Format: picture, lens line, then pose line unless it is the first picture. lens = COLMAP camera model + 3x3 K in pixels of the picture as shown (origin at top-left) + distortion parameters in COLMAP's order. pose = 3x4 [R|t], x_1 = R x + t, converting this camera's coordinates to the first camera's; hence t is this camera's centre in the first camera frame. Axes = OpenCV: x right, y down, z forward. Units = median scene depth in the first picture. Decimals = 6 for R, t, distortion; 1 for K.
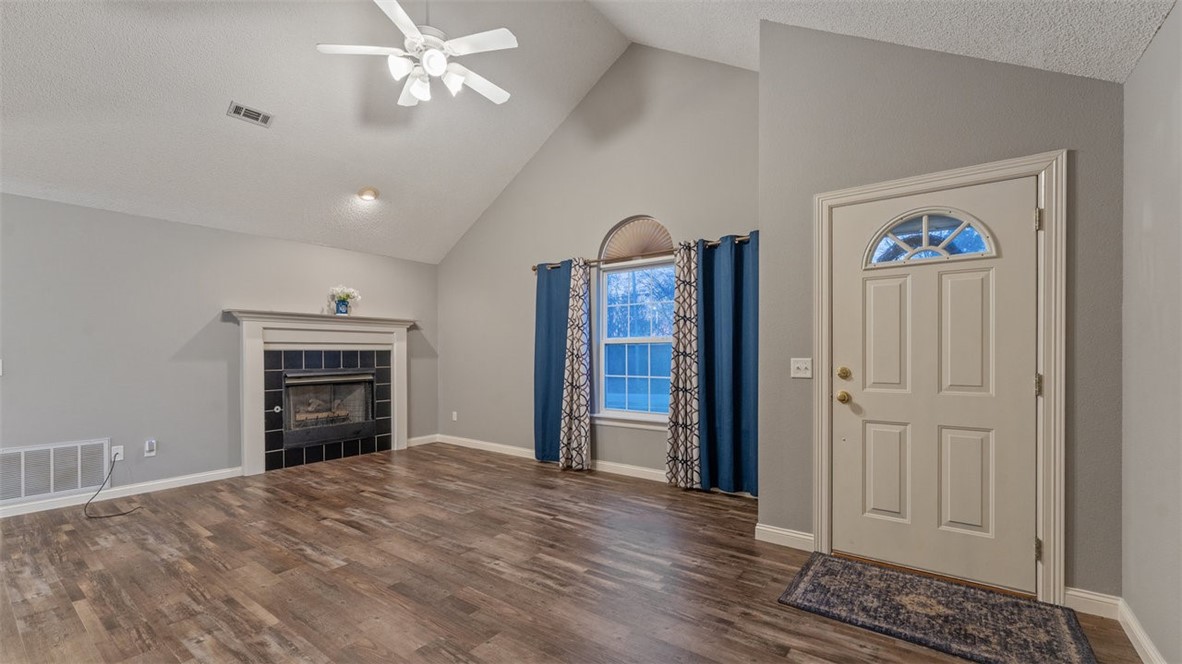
lens RADIAL K [[490.2, 0, 571.9], [0, 490.2, 355.0], [0, 0, 1]] dist [-0.001093, -0.000078]
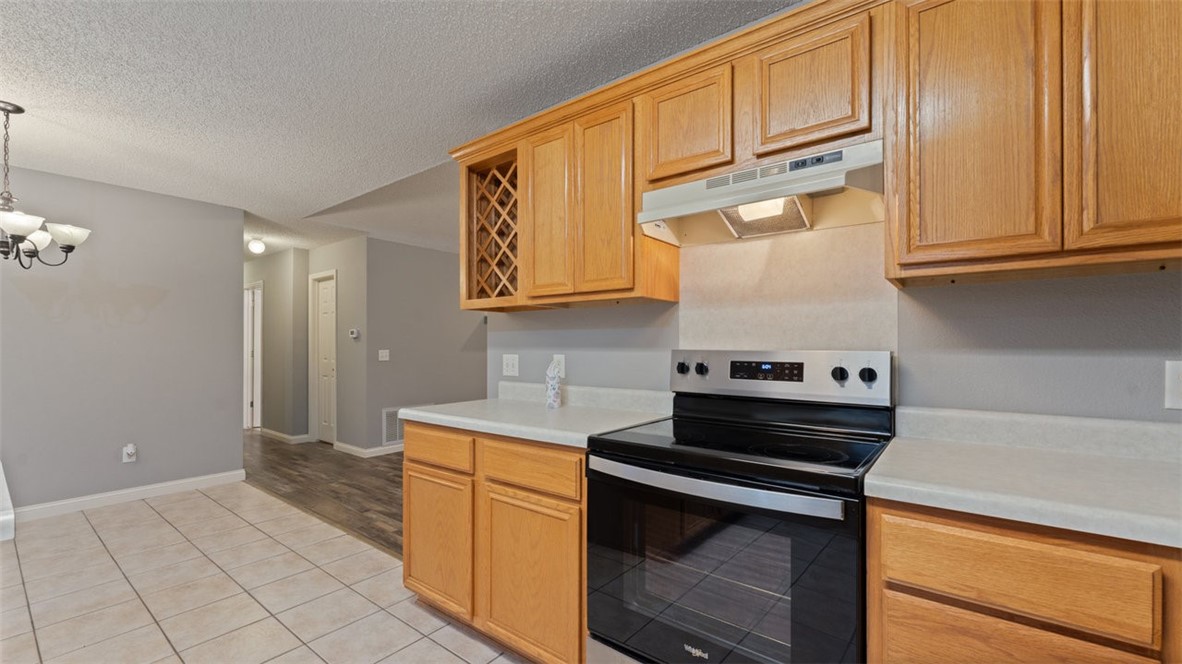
lens RADIAL K [[462.6, 0, 561.7], [0, 462.6, 343.2], [0, 0, 1]] dist [0.000814, 0.000083]
pose [[0.999809, 0.004275, -0.019090, -0.508634], [-0.004546, 0.999889, -0.014208, 0.004457], [0.019028, 0.014292, 0.999717, -0.385675]]
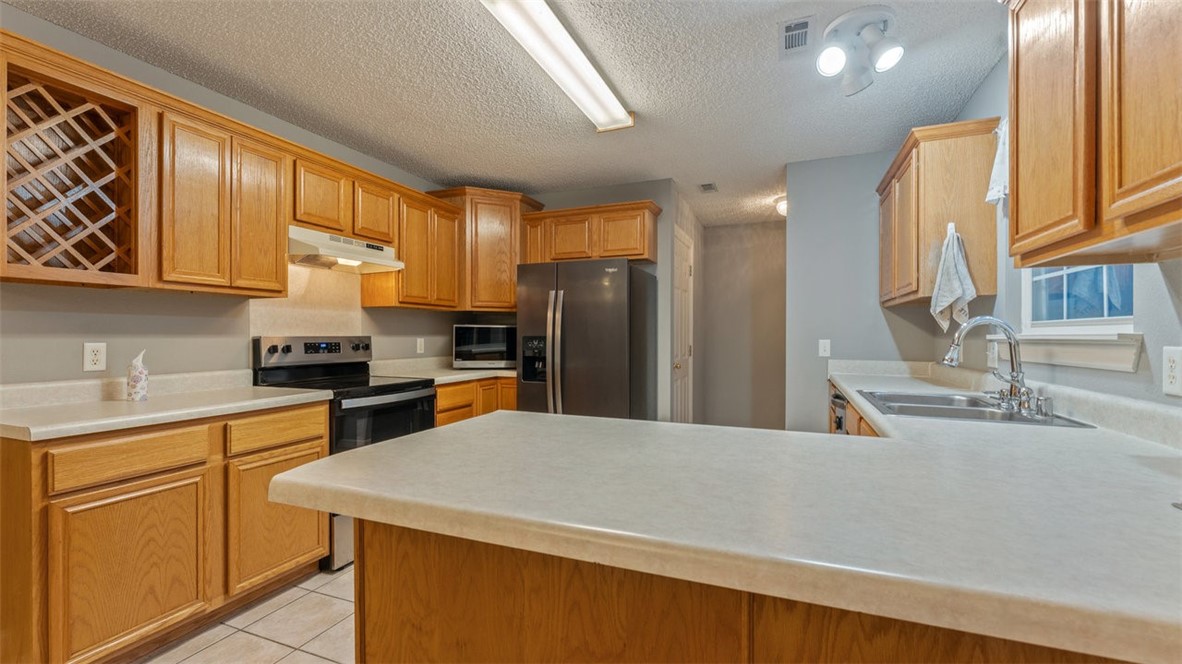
lens RADIAL K [[492.4, 0, 586.4], [0, 492.4, 334.2], [0, 0, 1]] dist [-0.001910, -0.000138]
pose [[-0.251605, 0.002627, 0.967826, -1.114022], [0.003840, 0.999991, -0.001716, 0.004532], [-0.967822, 0.003285, -0.251613, -0.186385]]
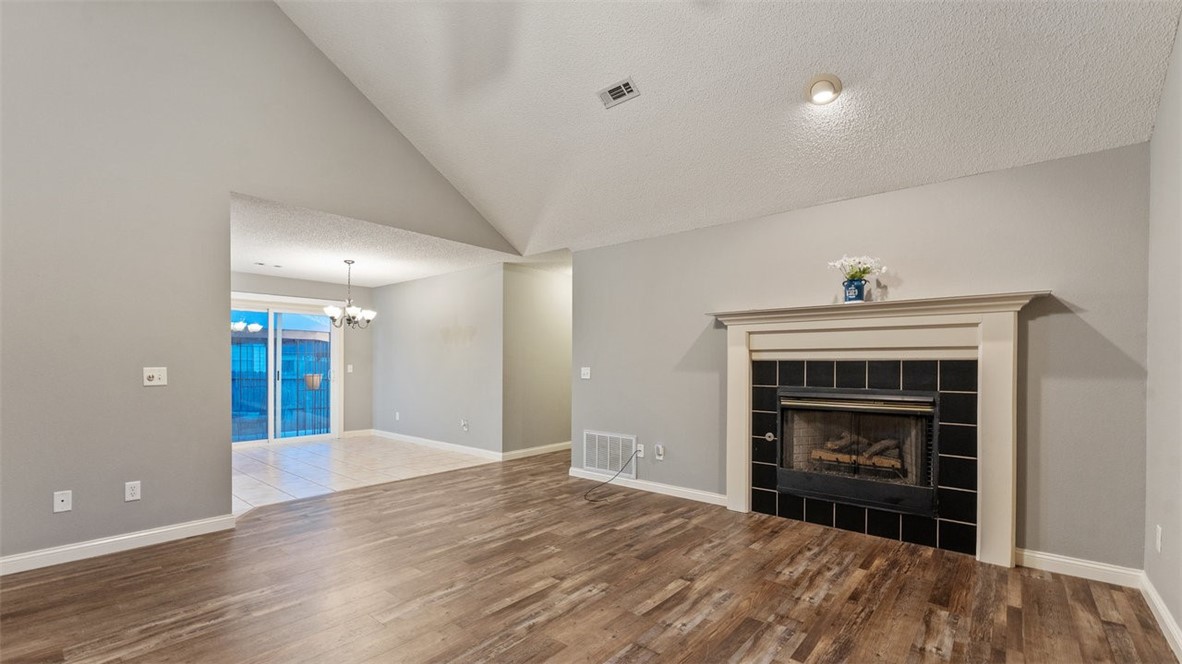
lens RADIAL K [[493.3, 0, 593.0], [0, 493.3, 368.3], [0, 0, 1]] dist [-0.000627, -0.000012]
pose [[-0.038009, 0.010862, -0.999218, 0.221019], [-0.009802, 0.999889, 0.011243, -0.003699], [0.999229, 0.010222, -0.037899, 0.909174]]
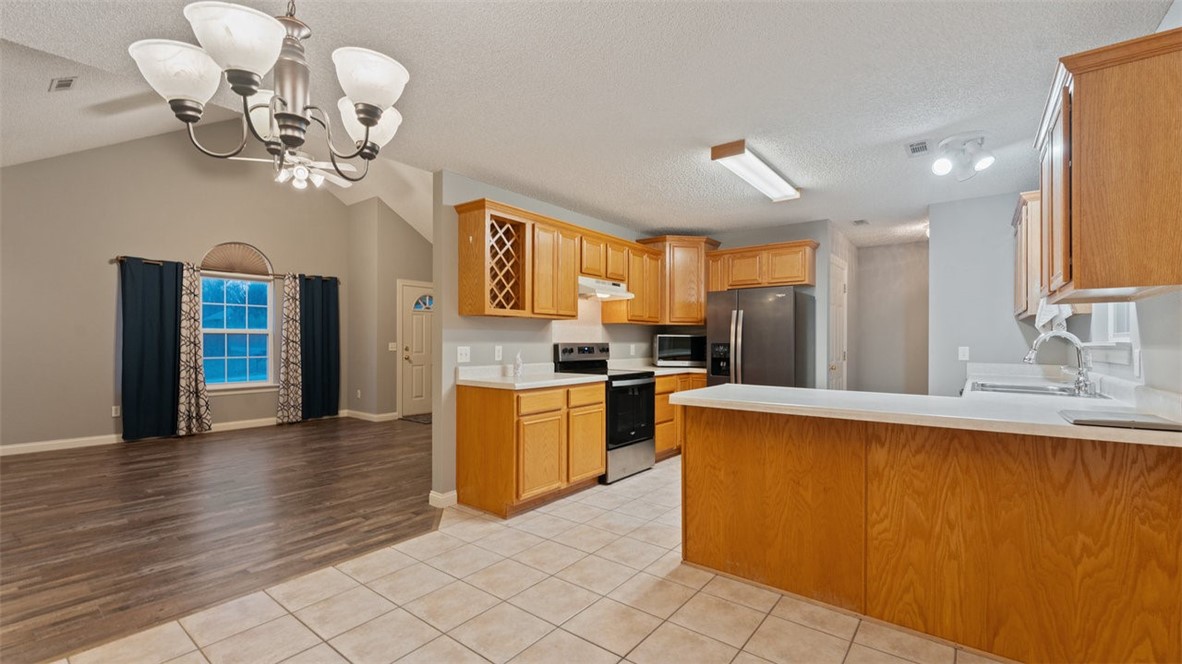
lens RADIAL K [[499.4, 0, 586.4], [0, 499.4, 340.4], [0, 0, 1]] dist [-0.004854, -0.000076]
pose [[0.018604, 0.004652, 0.999816, -1.457286], [0.001437, 0.999988, -0.004680, 0.004566], [-0.999826, 0.001524, 0.018597, -0.021356]]
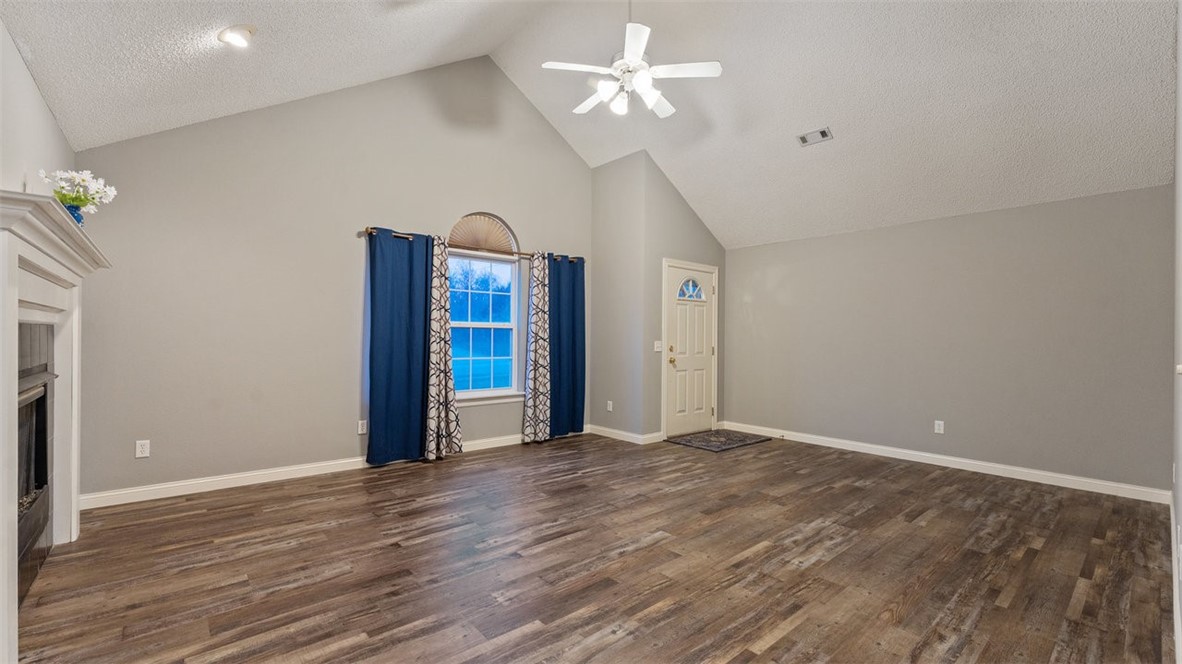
lens RADIAL K [[491.1, 0, 588.4], [0, 491.1, 339.3], [0, 0, 1]] dist [-0.000776, 0.000056]
pose [[0.208075, 0.001109, 0.978112, -1.034788], [-0.005704, 0.999984, 0.000079, -0.000012], [-0.978096, -0.005596, 0.208078, 0.618501]]
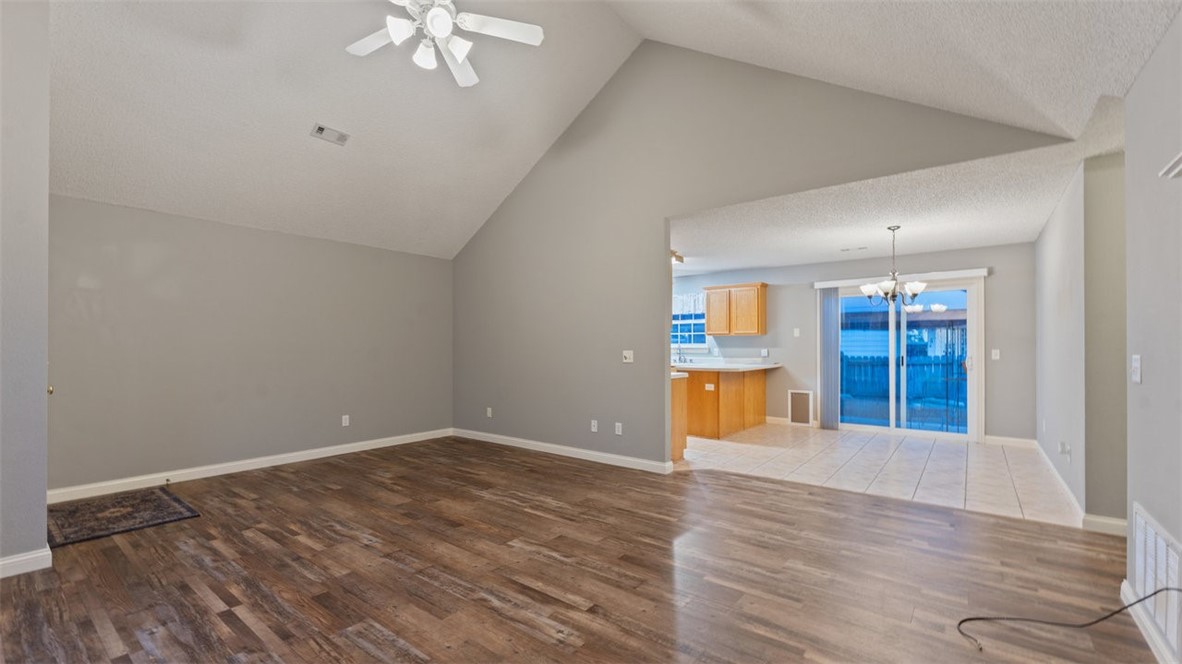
lens RADIAL K [[498.2, 0, 577.7], [0, 498.2, 346.5], [0, 0, 1]] dist [-0.001182, -0.000223]
pose [[-0.999749, 0.003729, 0.022087, -0.423800], [0.003834, 0.999982, 0.004687, -0.006927], [-0.022069, 0.004770, -0.999745, 1.383661]]
